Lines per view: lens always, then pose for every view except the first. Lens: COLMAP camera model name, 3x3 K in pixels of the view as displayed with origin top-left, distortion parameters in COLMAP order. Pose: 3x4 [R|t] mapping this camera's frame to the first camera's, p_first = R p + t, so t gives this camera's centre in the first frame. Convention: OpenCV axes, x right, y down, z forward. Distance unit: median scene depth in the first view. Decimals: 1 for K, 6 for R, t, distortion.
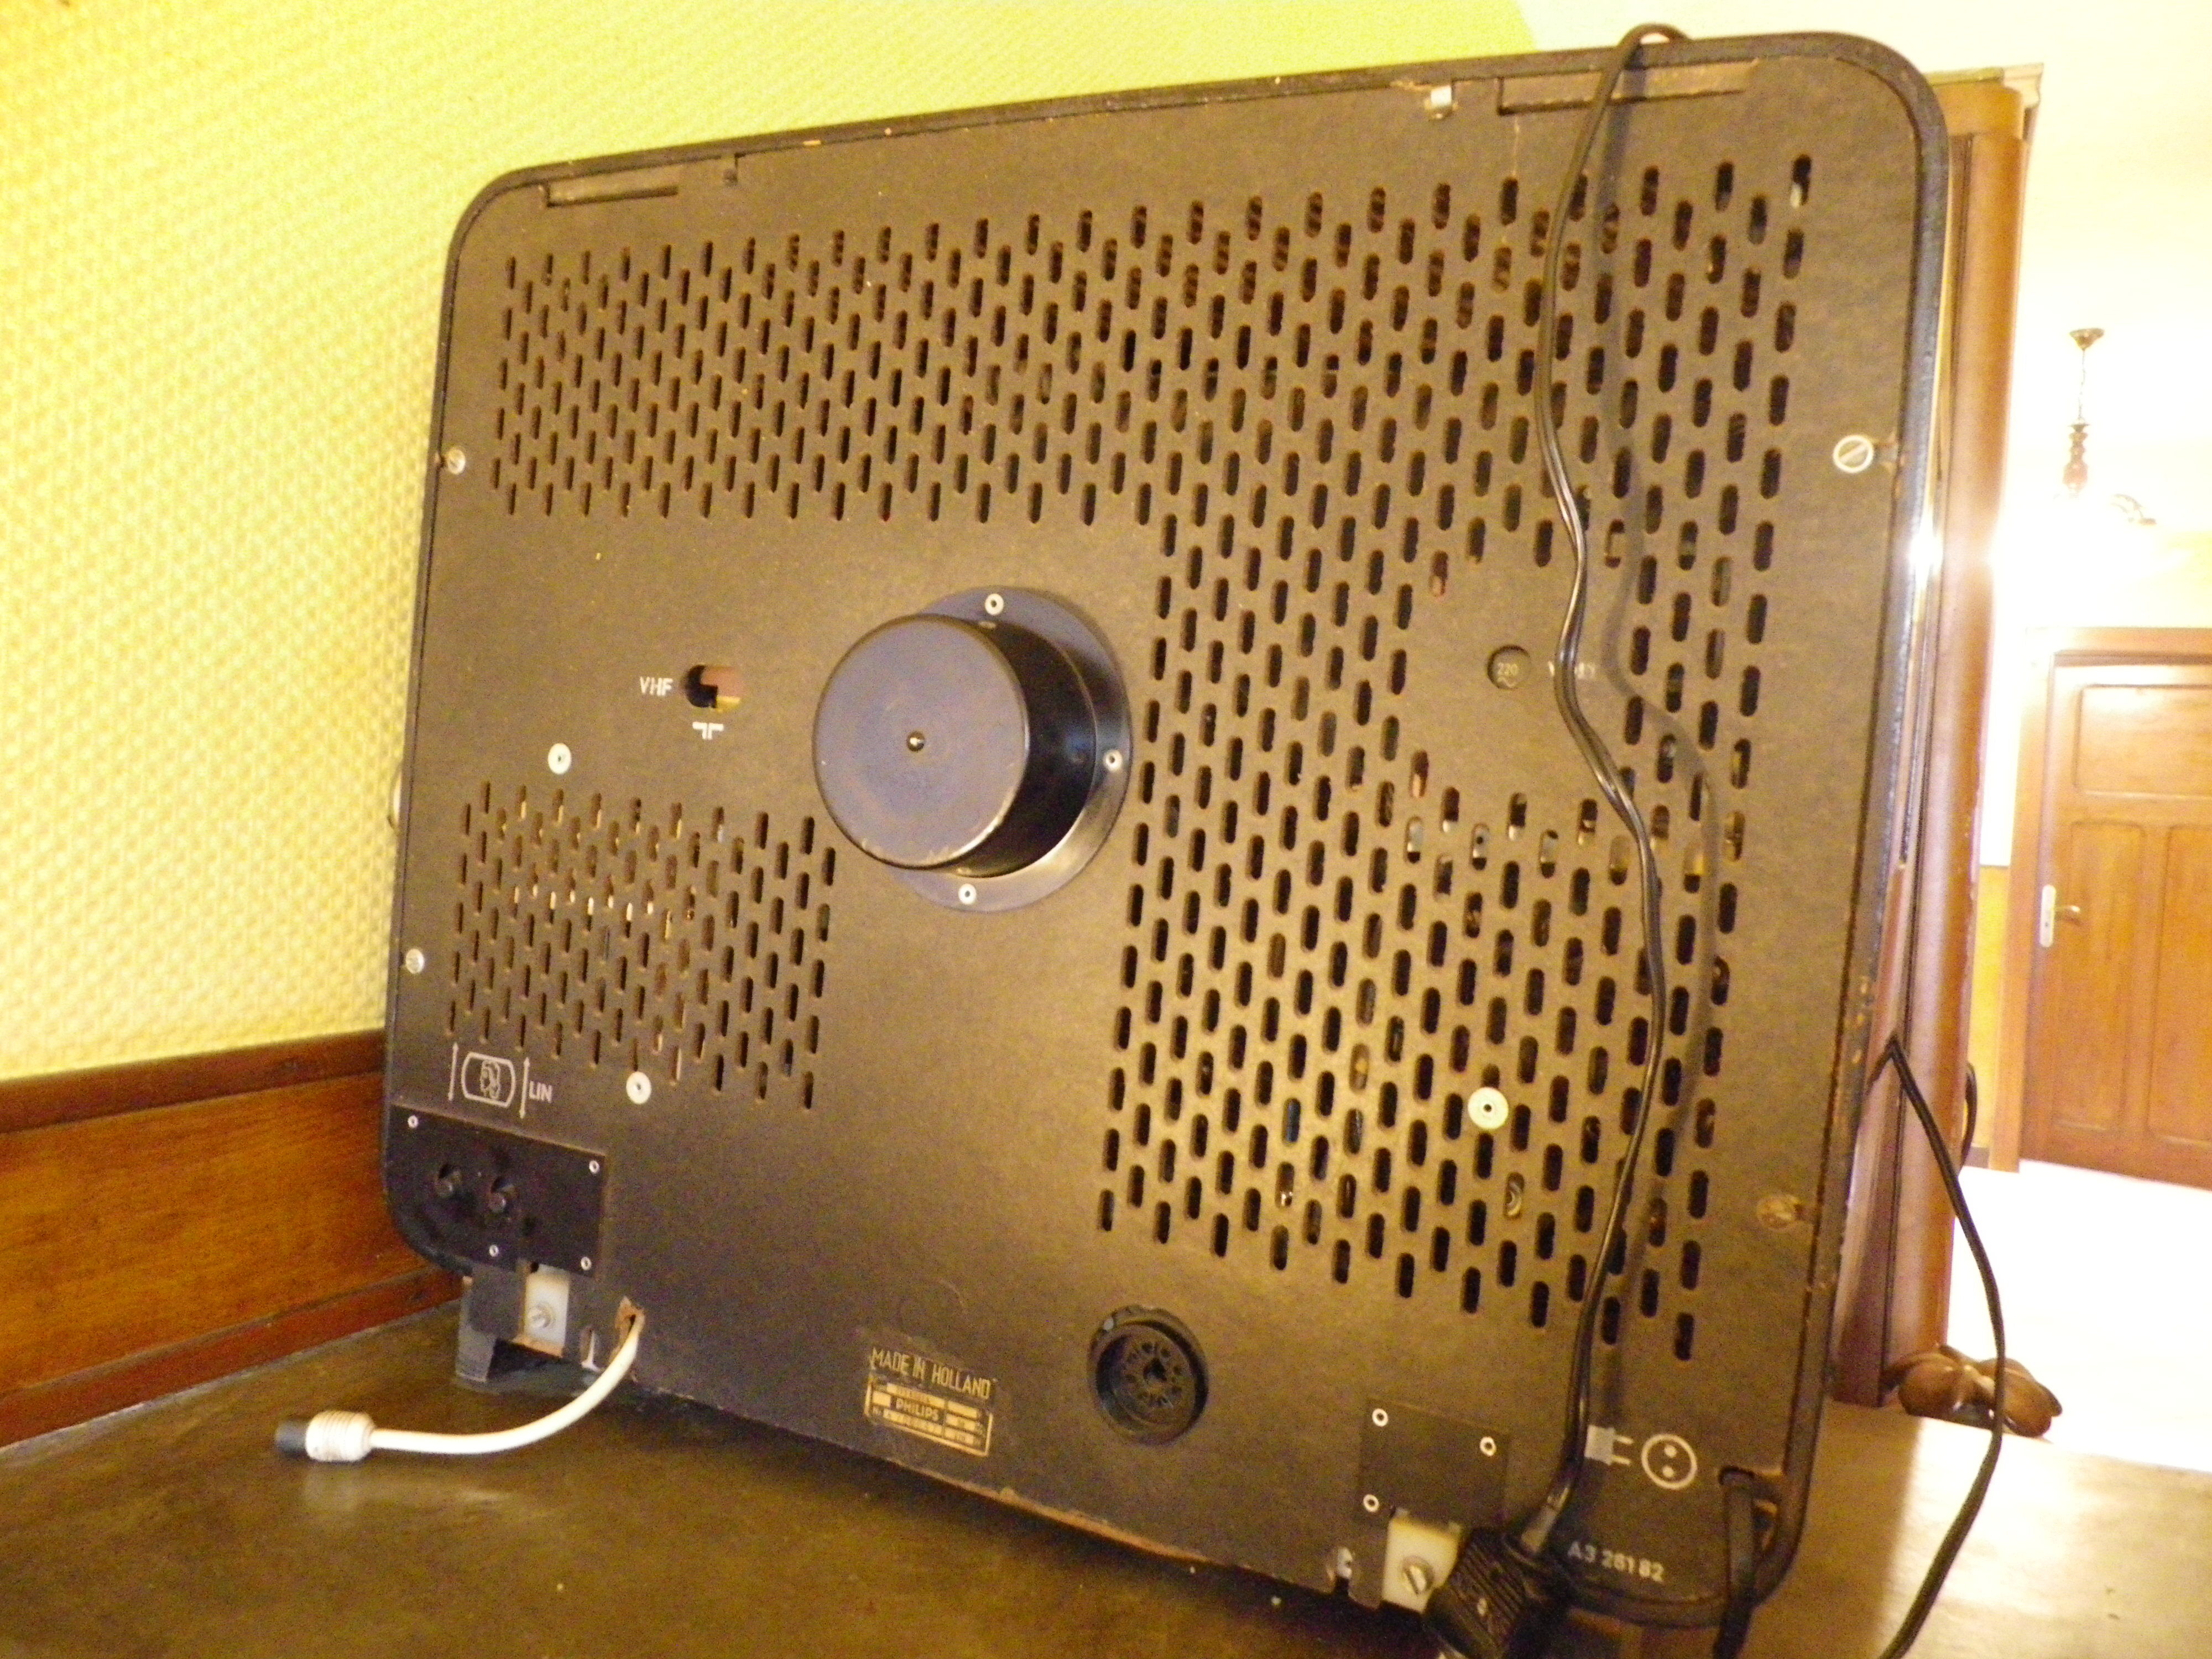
lens RADIAL K [[1717.5, 0, 1101.9], [0, 1717.5, 832.5], [0, 0, 1]] dist [0.000575, -0.005785]
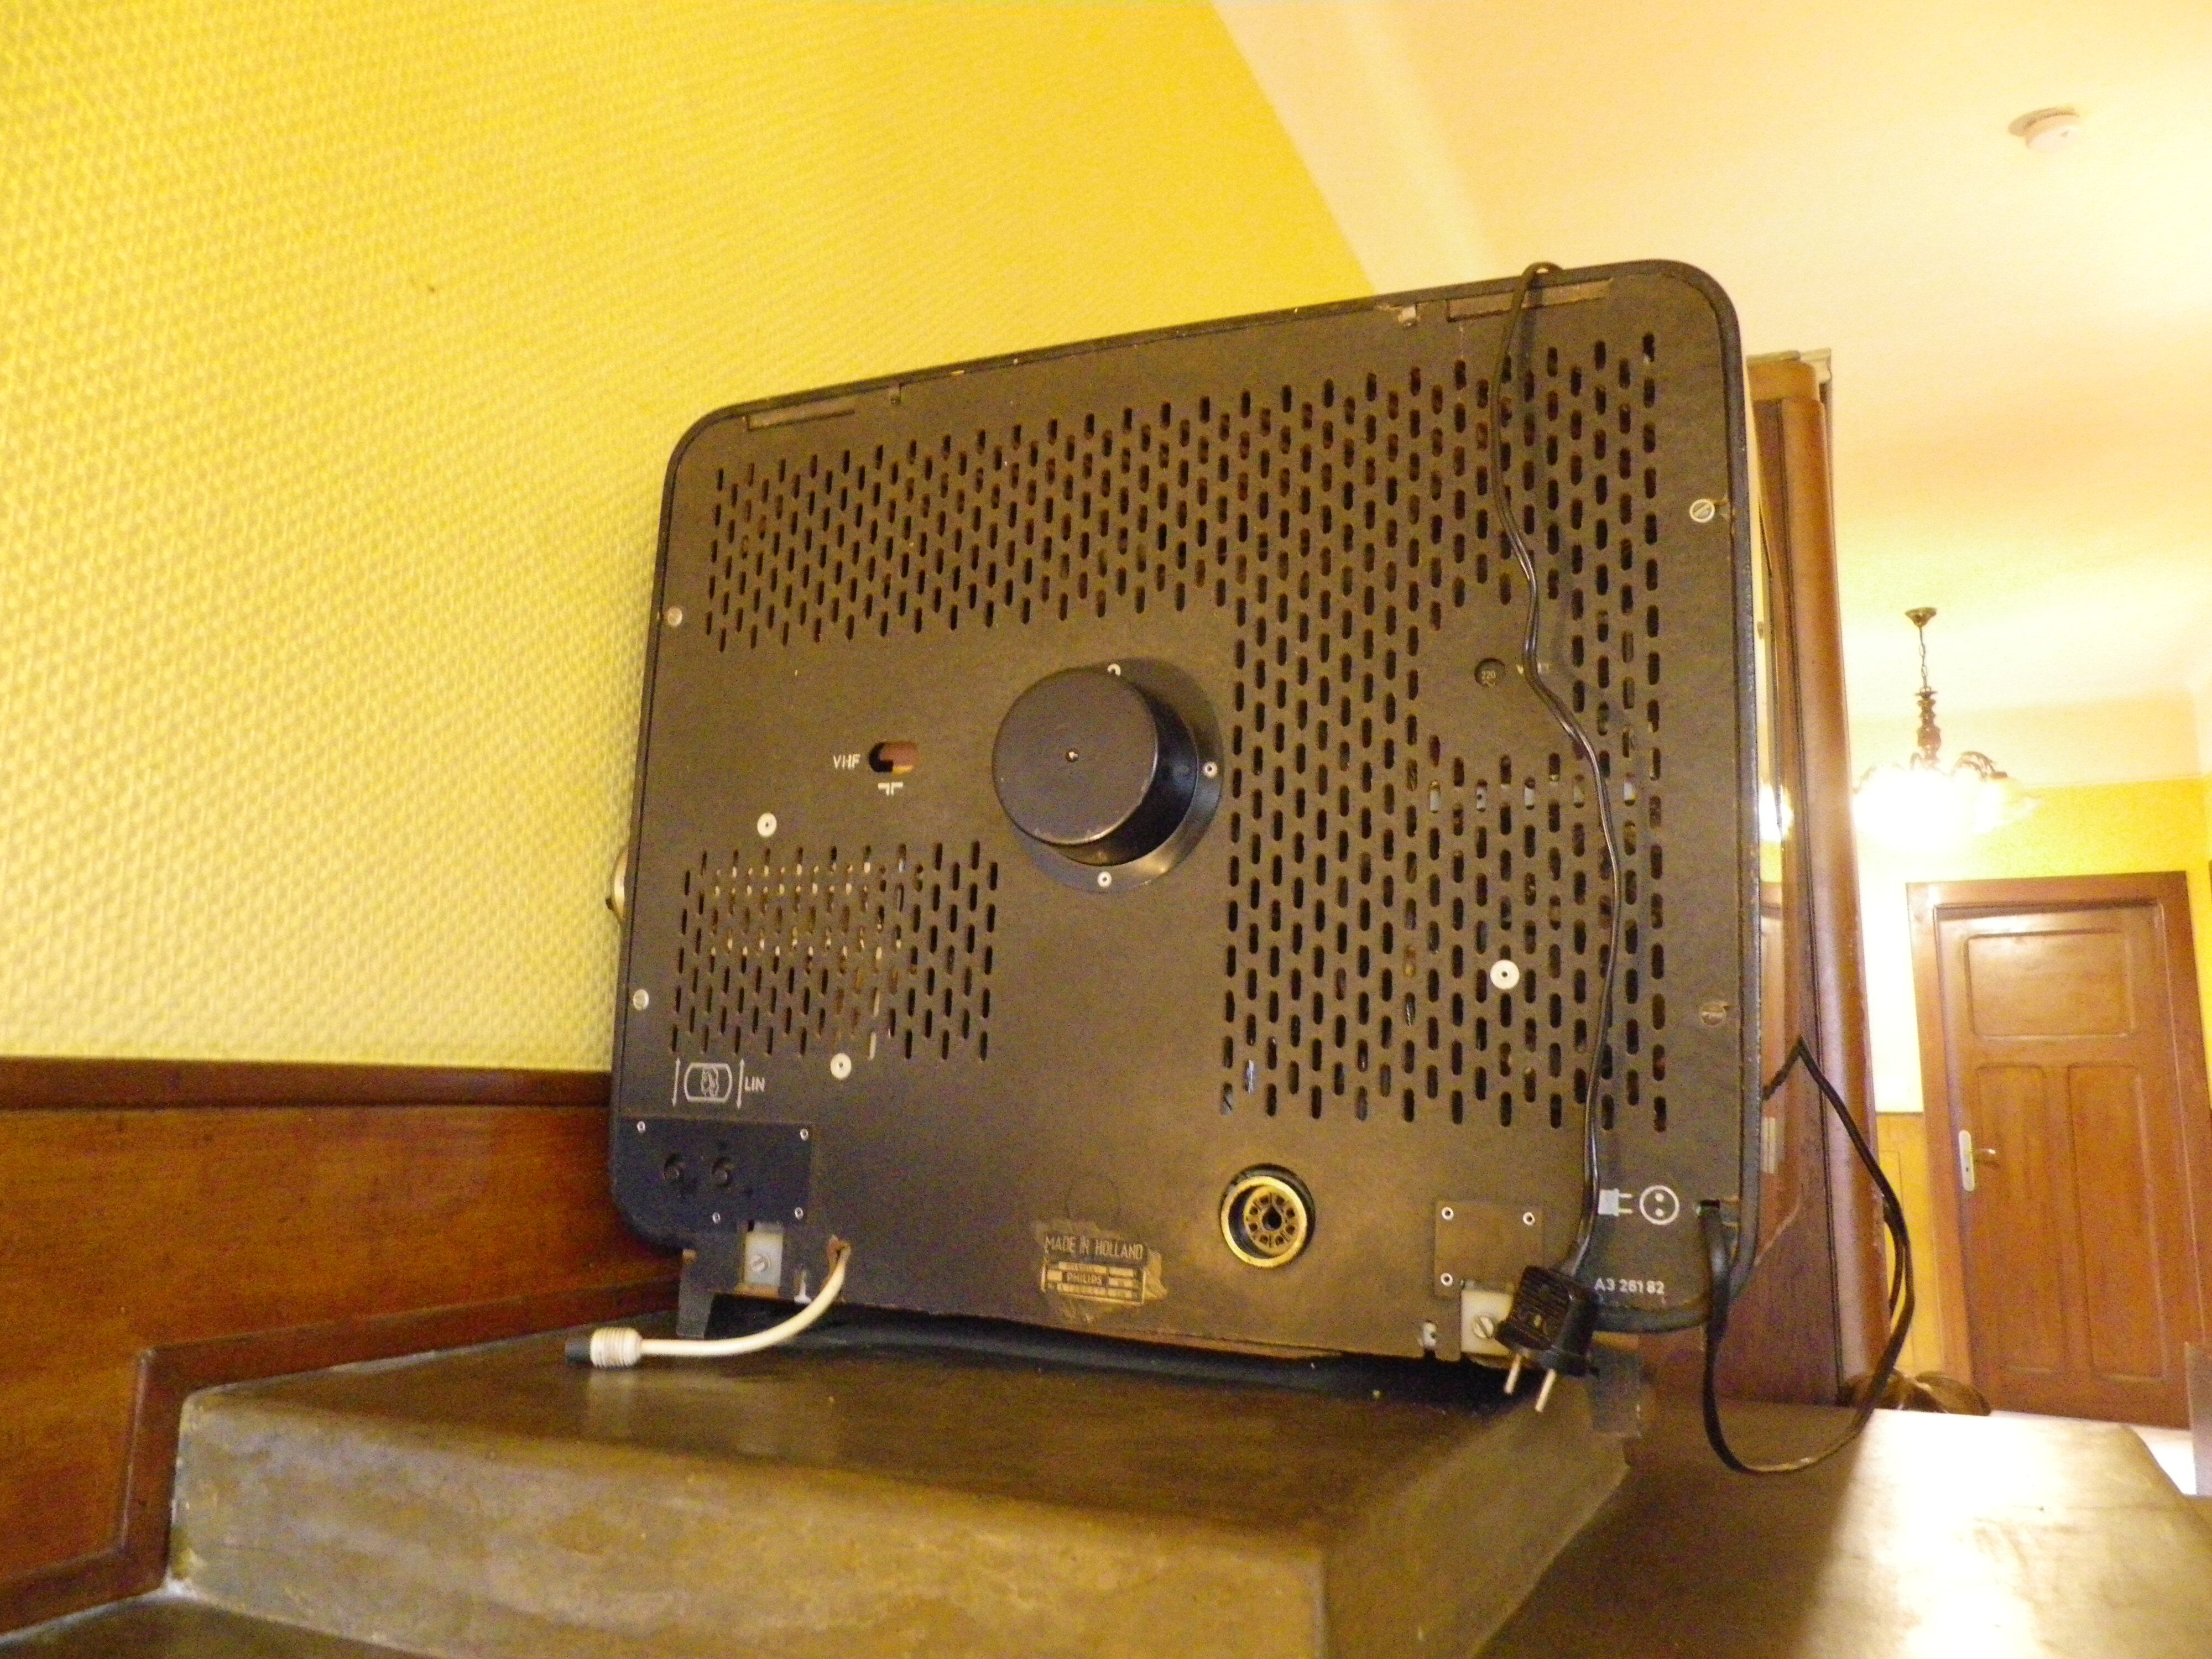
lens RADIAL K [[1717.5, 0, 1108.9], [0, 1717.5, 822.3], [0, 0, 1]] dist [0.000575, -0.005785]
pose [[0.997586, -0.042260, 0.055100, -0.144534], [0.052126, 0.979983, -0.192135, 0.246772], [-0.045878, 0.194543, 0.979821, -0.327701]]
